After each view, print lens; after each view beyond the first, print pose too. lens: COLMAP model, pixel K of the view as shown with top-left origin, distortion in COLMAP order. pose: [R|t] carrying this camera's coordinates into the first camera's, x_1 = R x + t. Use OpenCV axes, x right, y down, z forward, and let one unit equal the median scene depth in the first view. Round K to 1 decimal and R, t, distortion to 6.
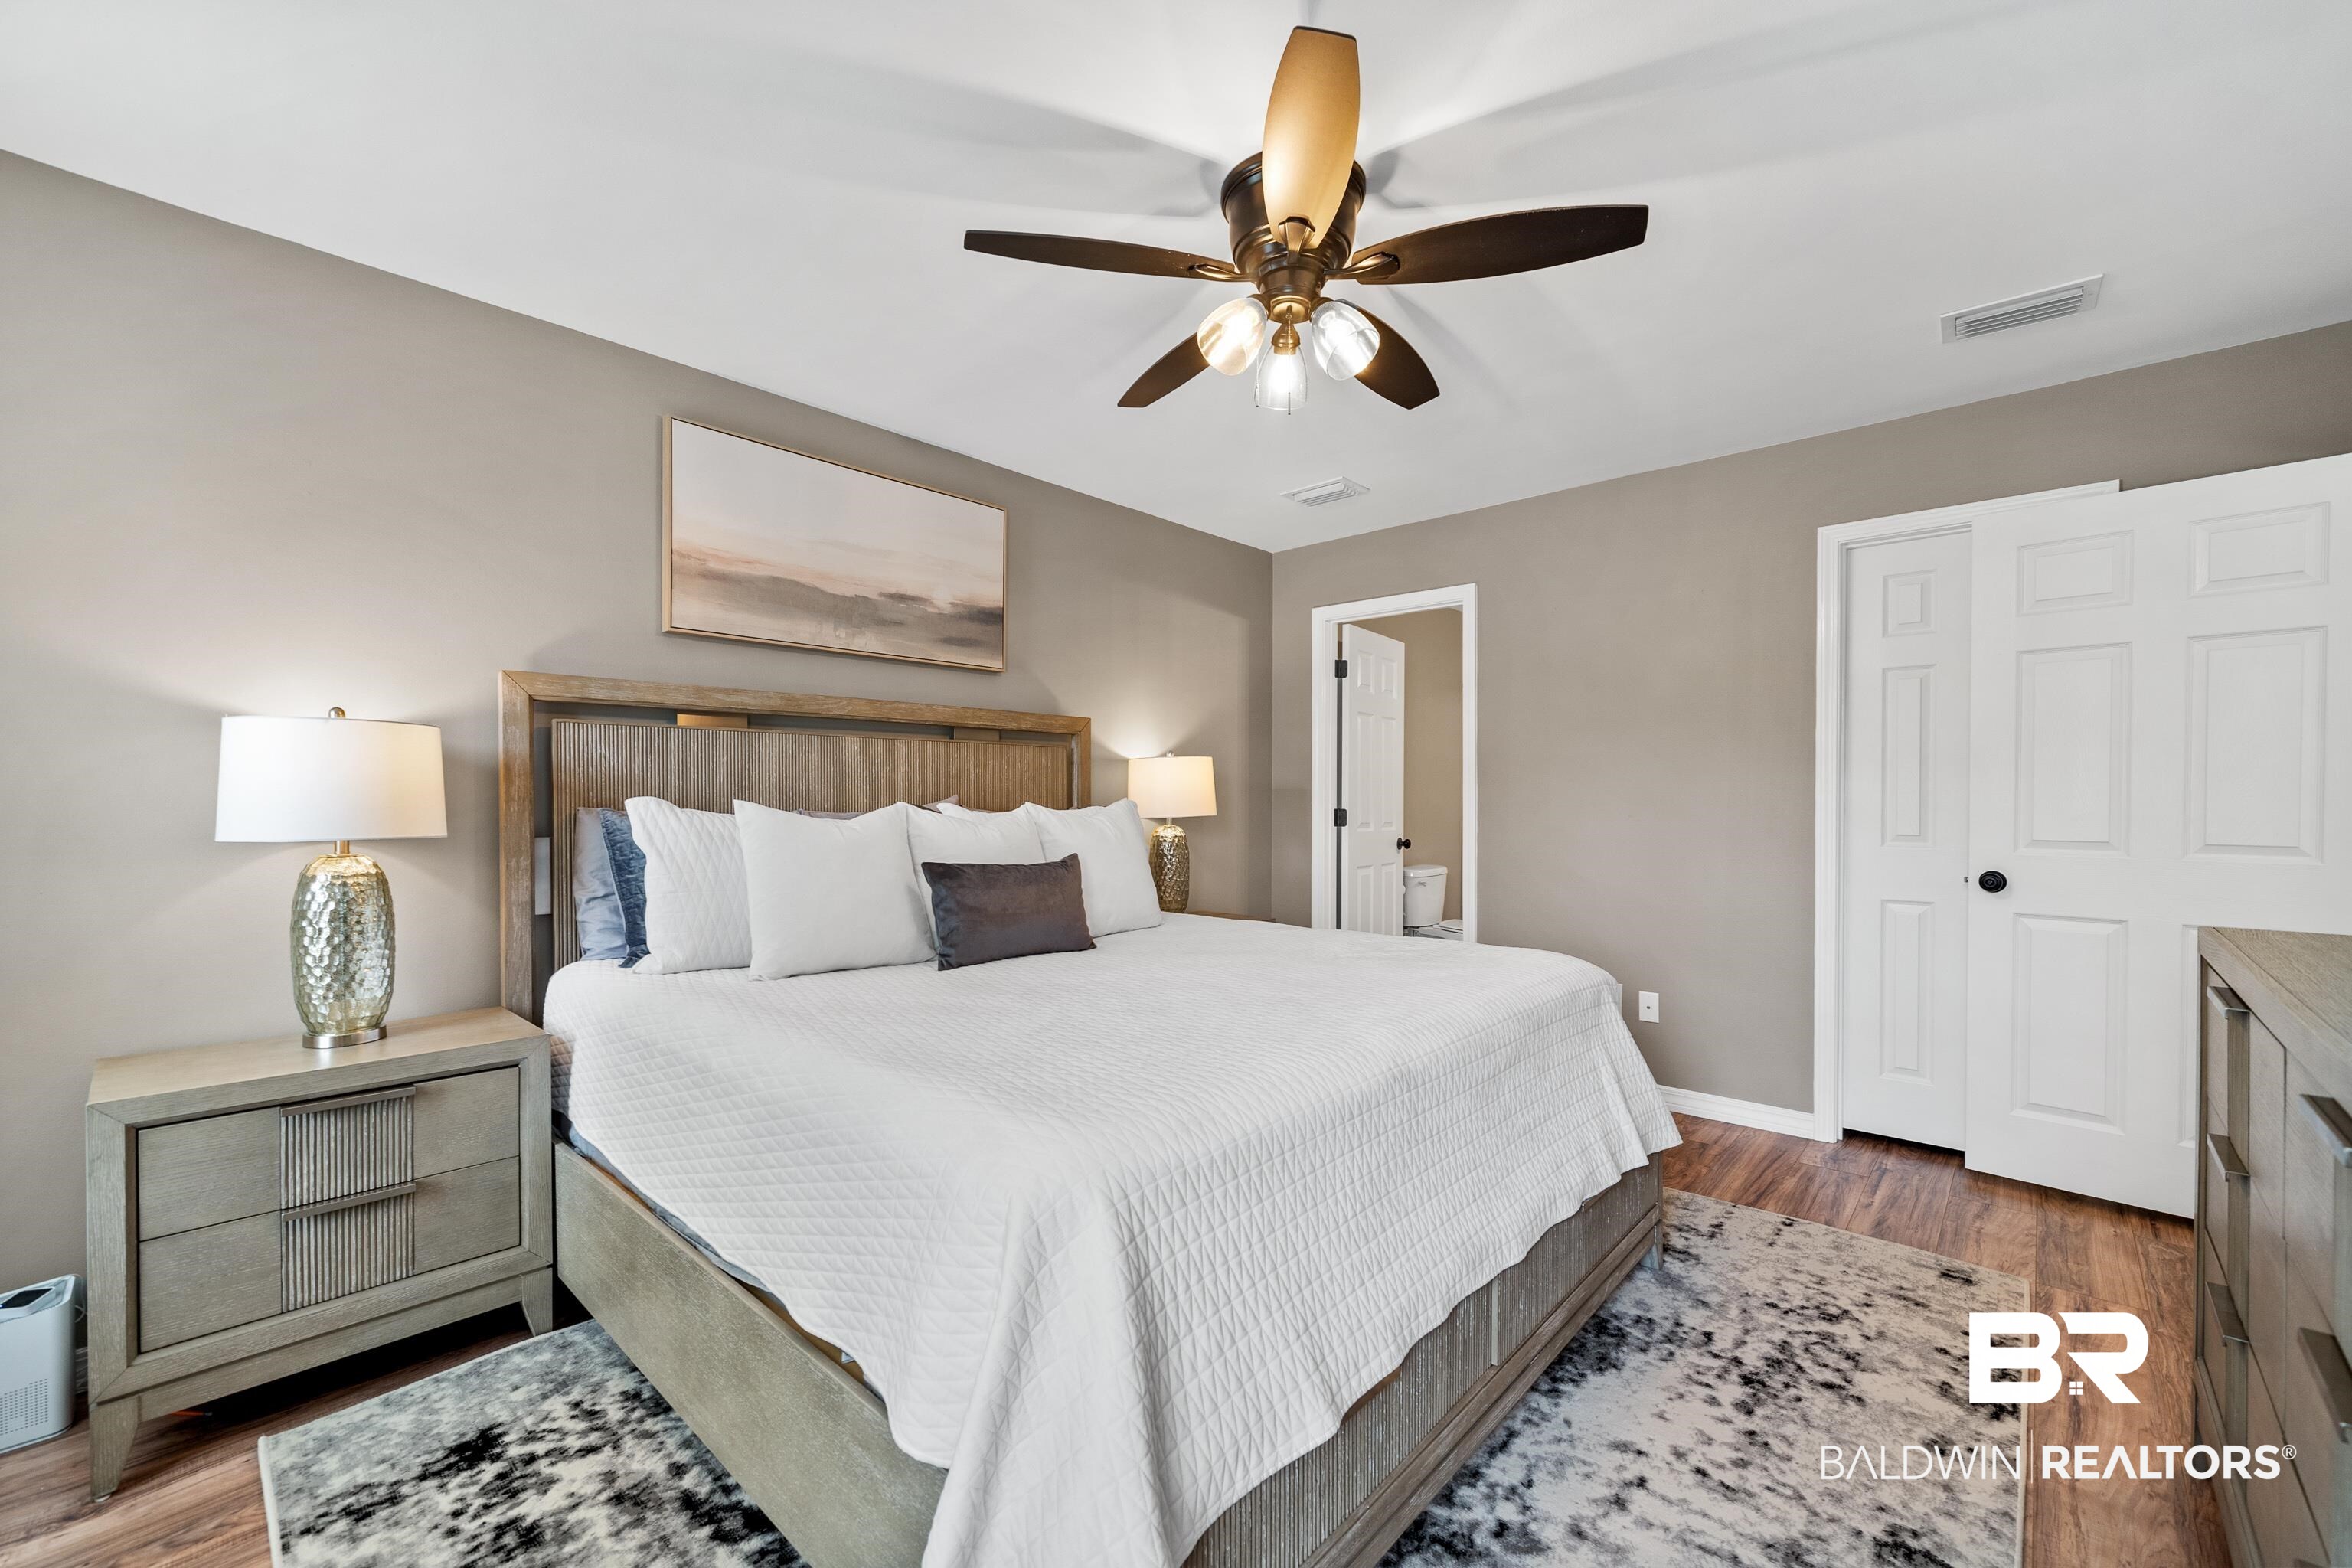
lens RADIAL K [[965.9, 0, 1165.2], [0, 965.9, 800.8], [0, 0, 1]] dist [0.000525, -0.001435]
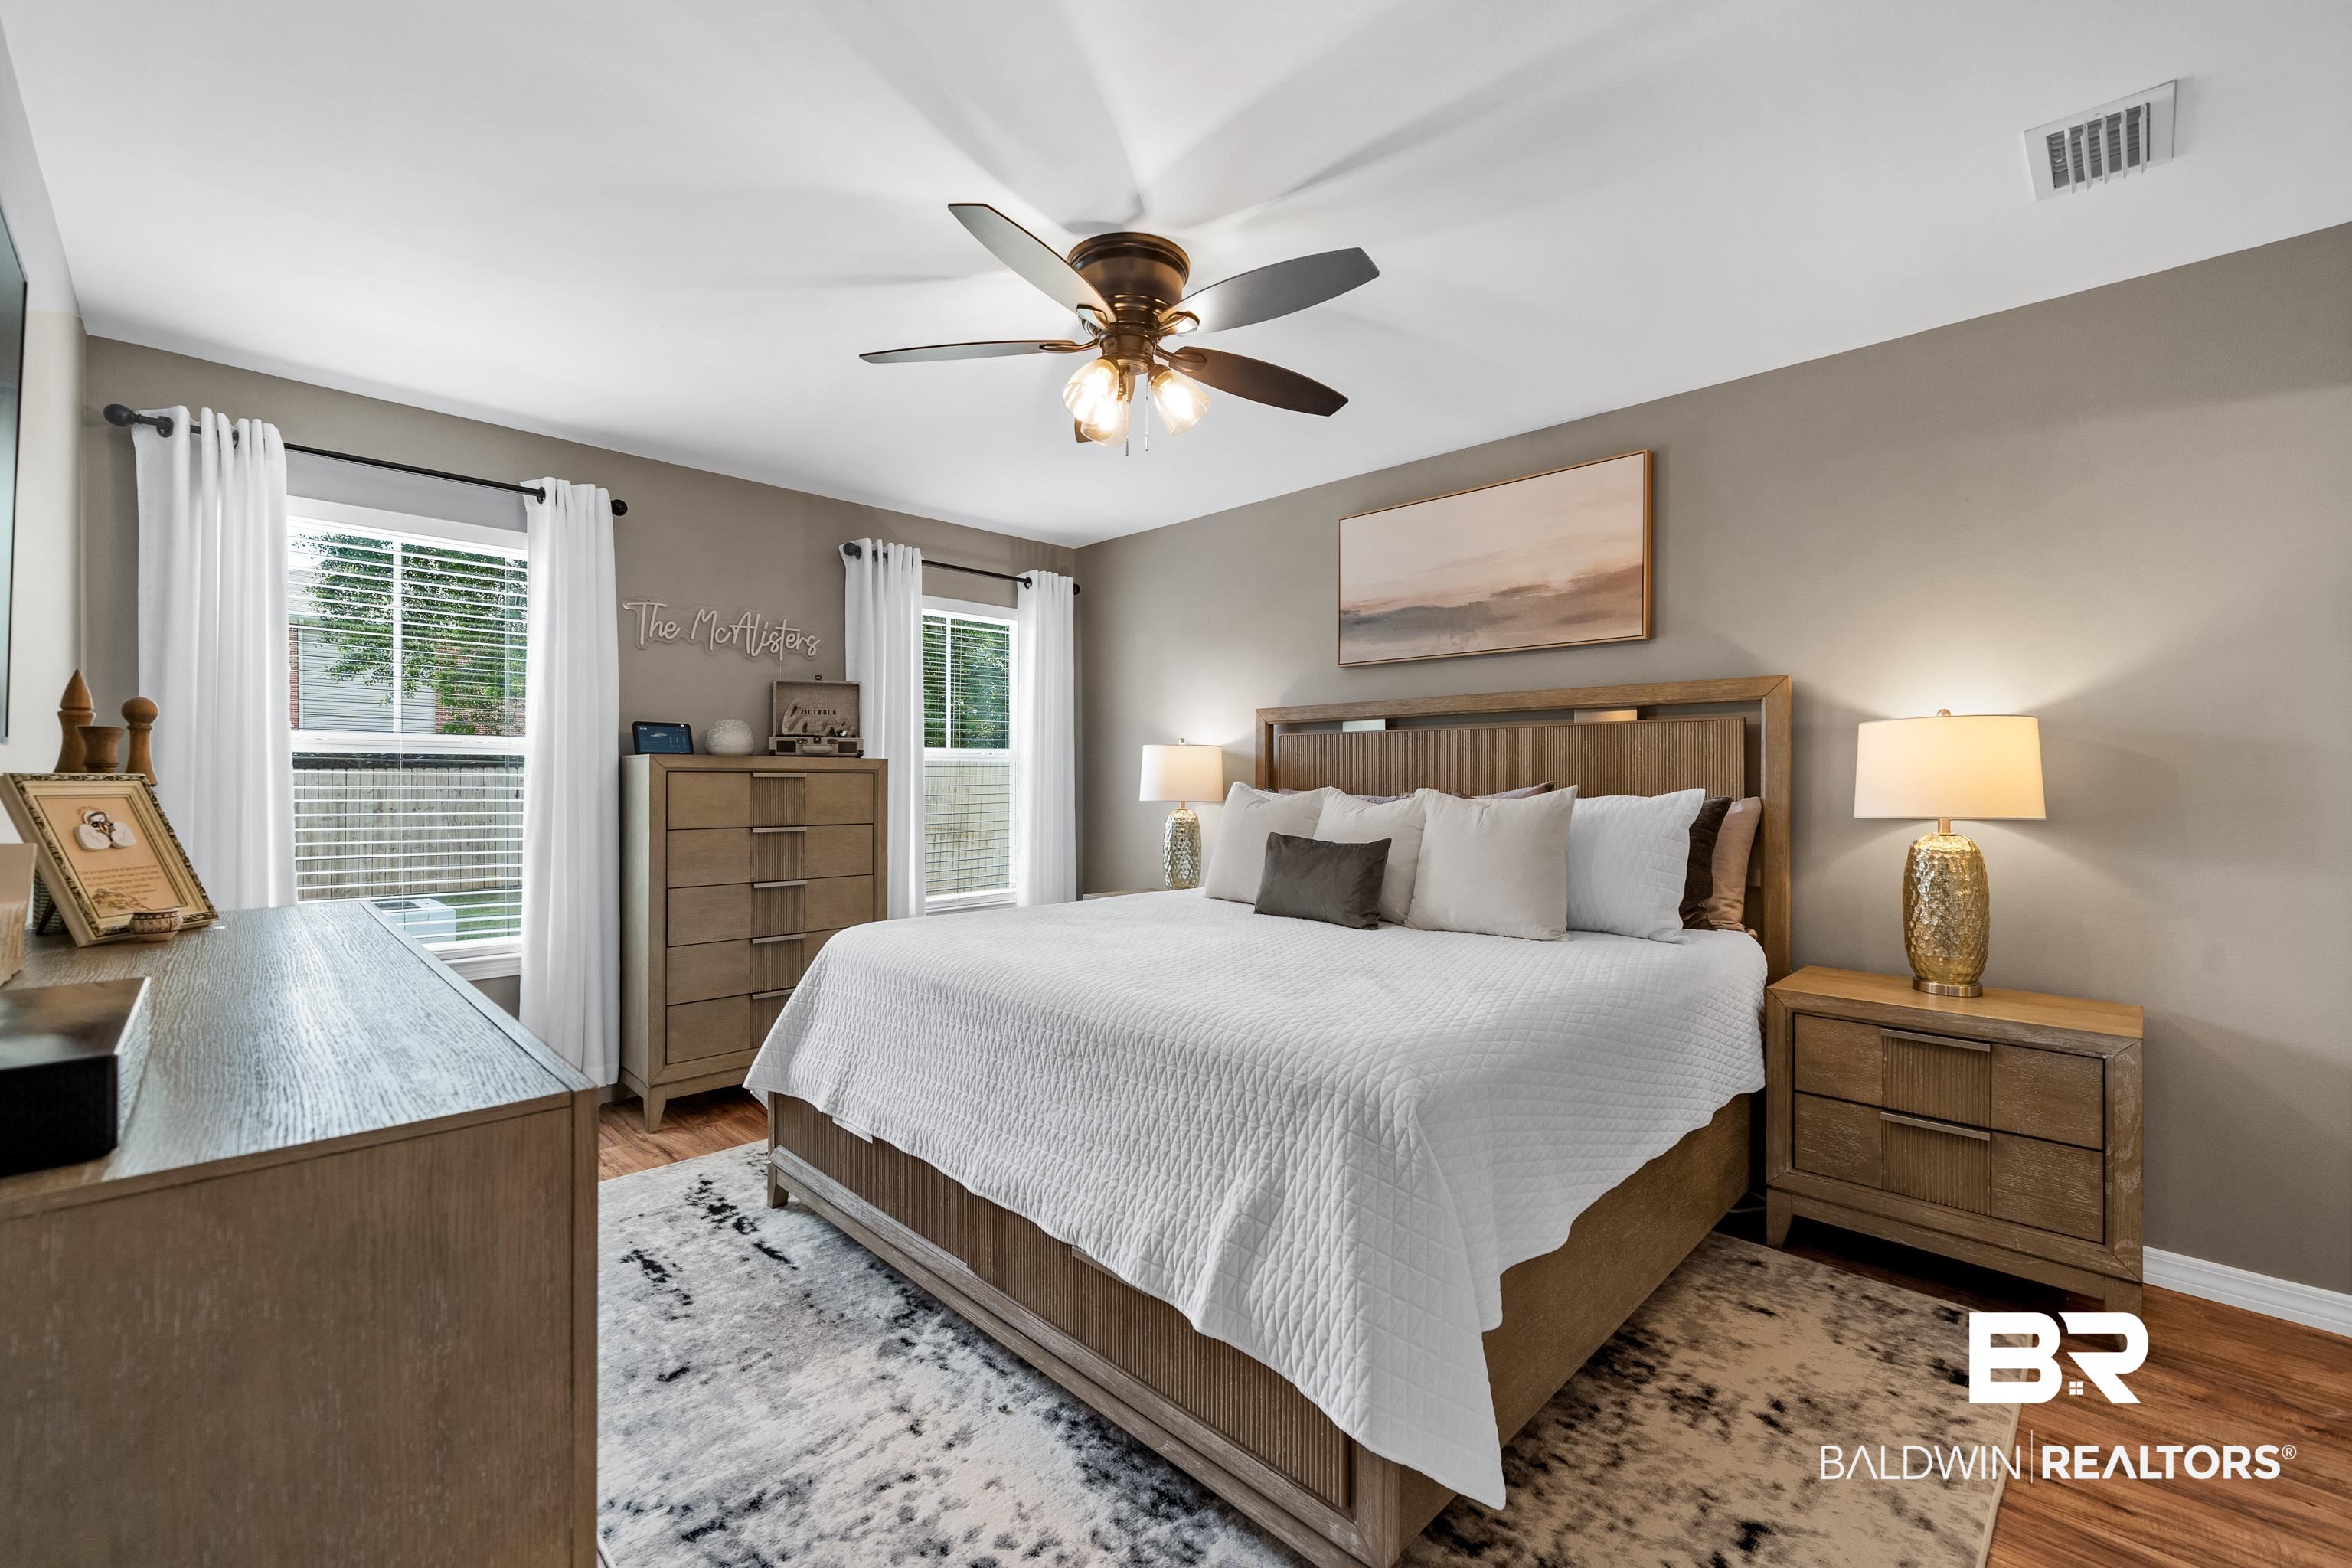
lens RADIAL K [[965.9, 0, 1166.1], [0, 965.9, 774.3], [0, 0, 1]] dist [0.000525, -0.001435]
pose [[-0.049397, -0.001519, -0.998778, 1.457378], [-0.002597, 0.999996, -0.001393, -0.019647], [0.998776, 0.002525, -0.049401, 1.250159]]
